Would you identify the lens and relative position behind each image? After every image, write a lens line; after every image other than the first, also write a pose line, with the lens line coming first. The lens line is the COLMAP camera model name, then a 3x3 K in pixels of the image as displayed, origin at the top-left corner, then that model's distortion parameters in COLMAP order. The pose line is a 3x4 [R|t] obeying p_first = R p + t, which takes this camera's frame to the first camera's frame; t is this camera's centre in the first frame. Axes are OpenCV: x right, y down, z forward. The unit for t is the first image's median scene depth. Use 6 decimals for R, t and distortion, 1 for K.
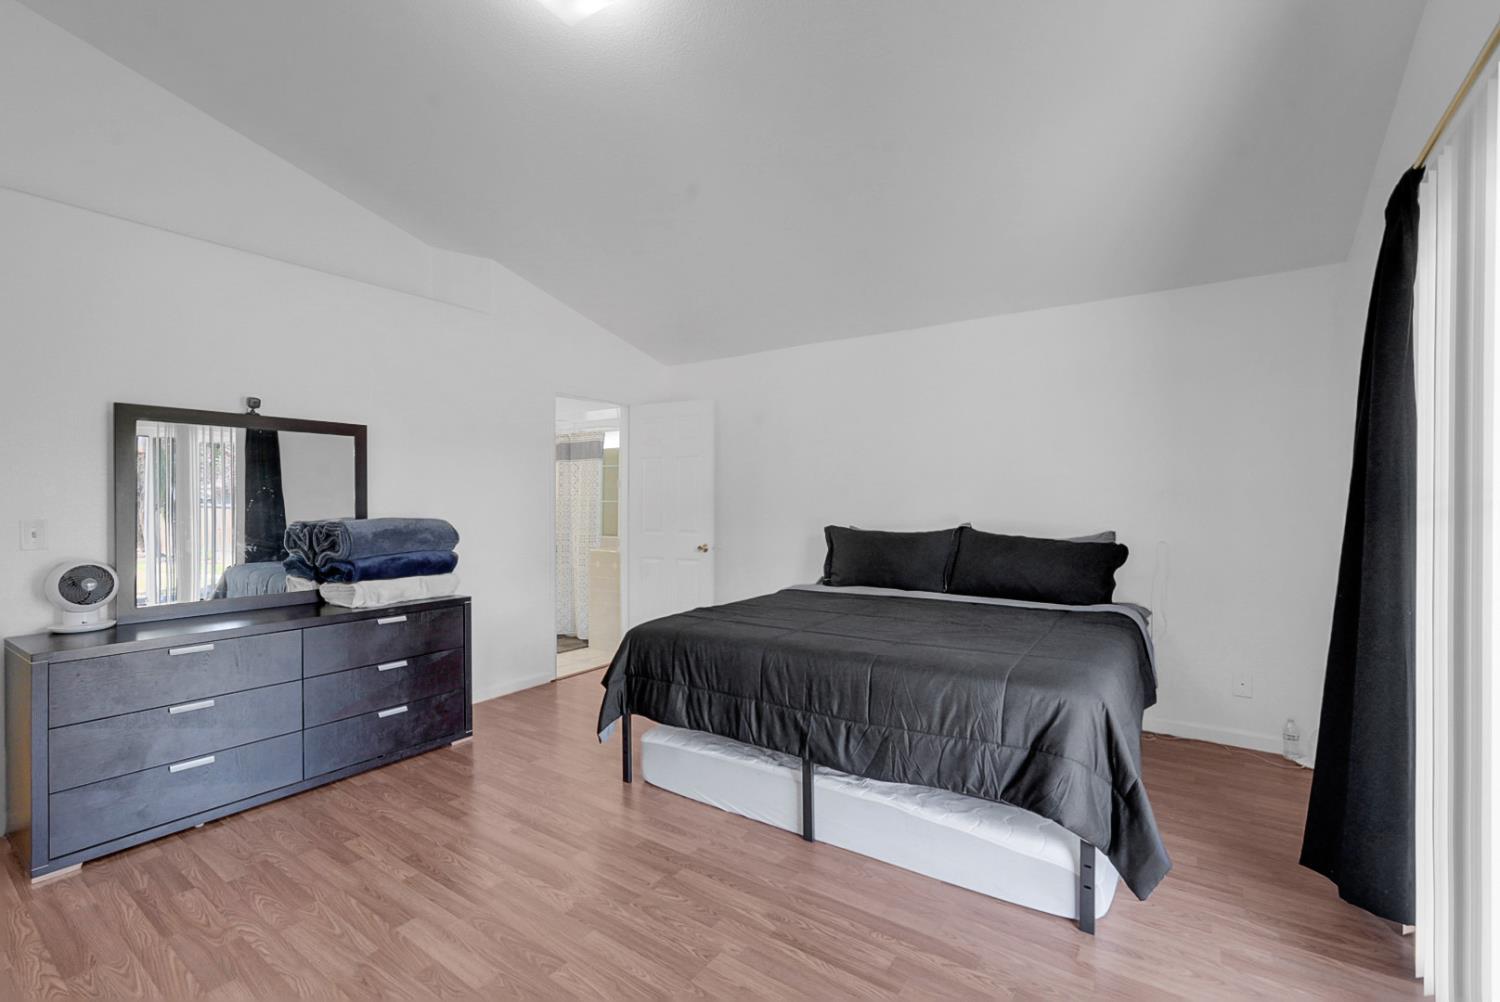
lens RADIAL K [[657.8, 0, 746.6], [0, 657.8, 502.0], [0, 0, 1]] dist [-0.016506, 0.013964]
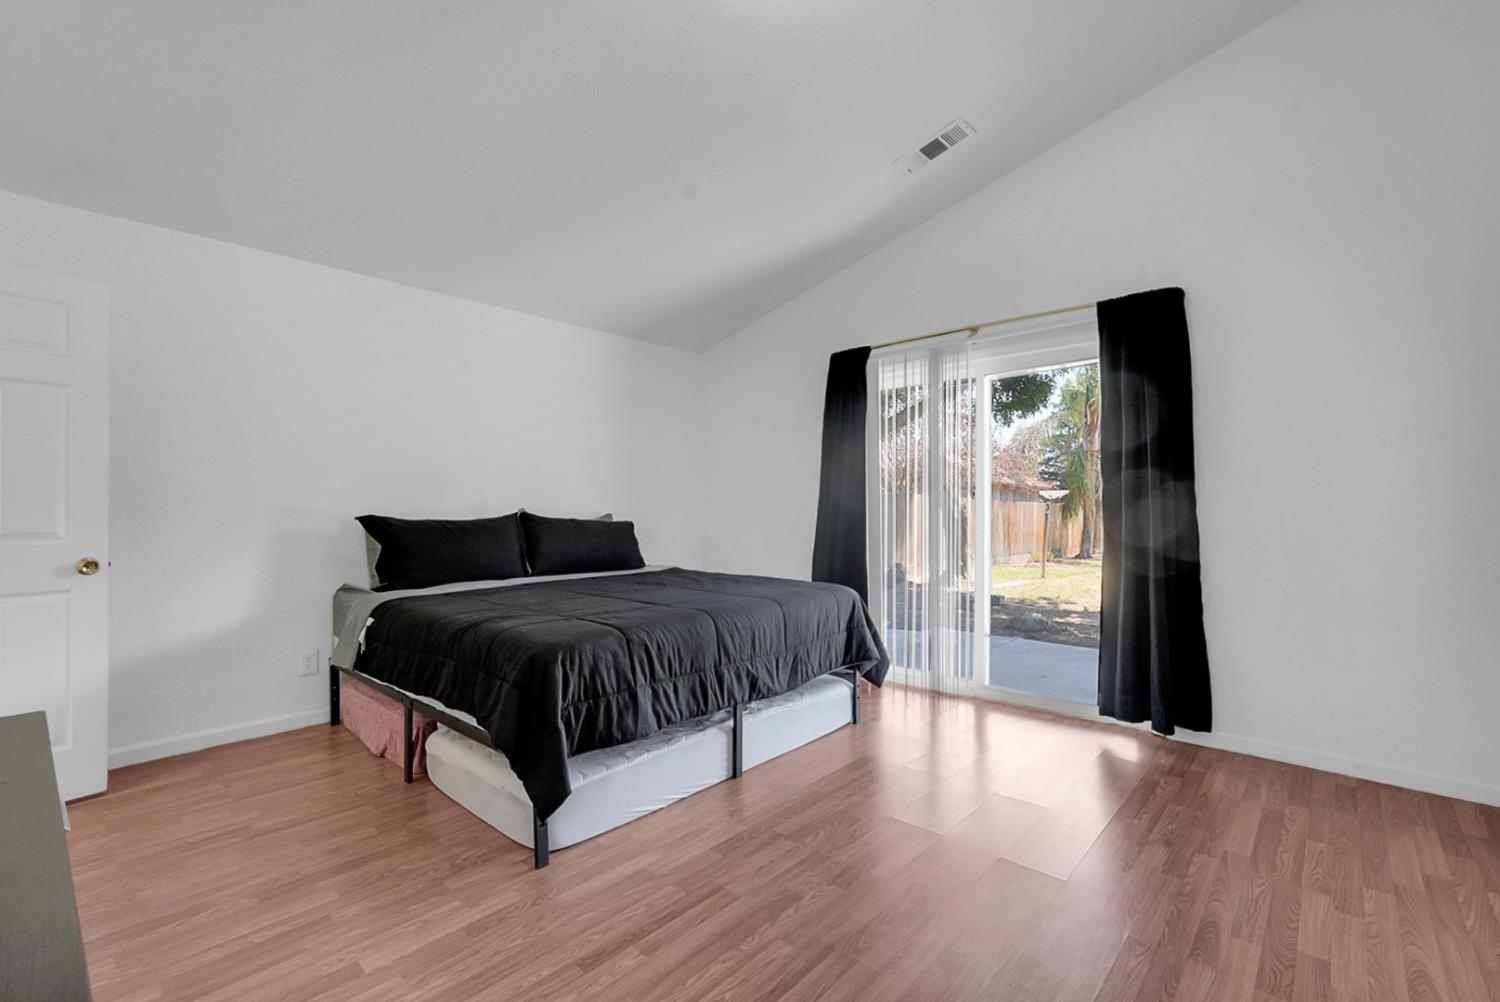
lens RADIAL K [[666.8, 0, 750.0], [0, 666.8, 501.0], [0, 0, 1]] dist [-0.000390, 0.000467]
pose [[0.115178, 0.014424, 0.993240, -0.984482], [0.000272, 0.999894, -0.014552, 0.051229], [-0.993345, 0.001947, 0.115162, 0.786353]]
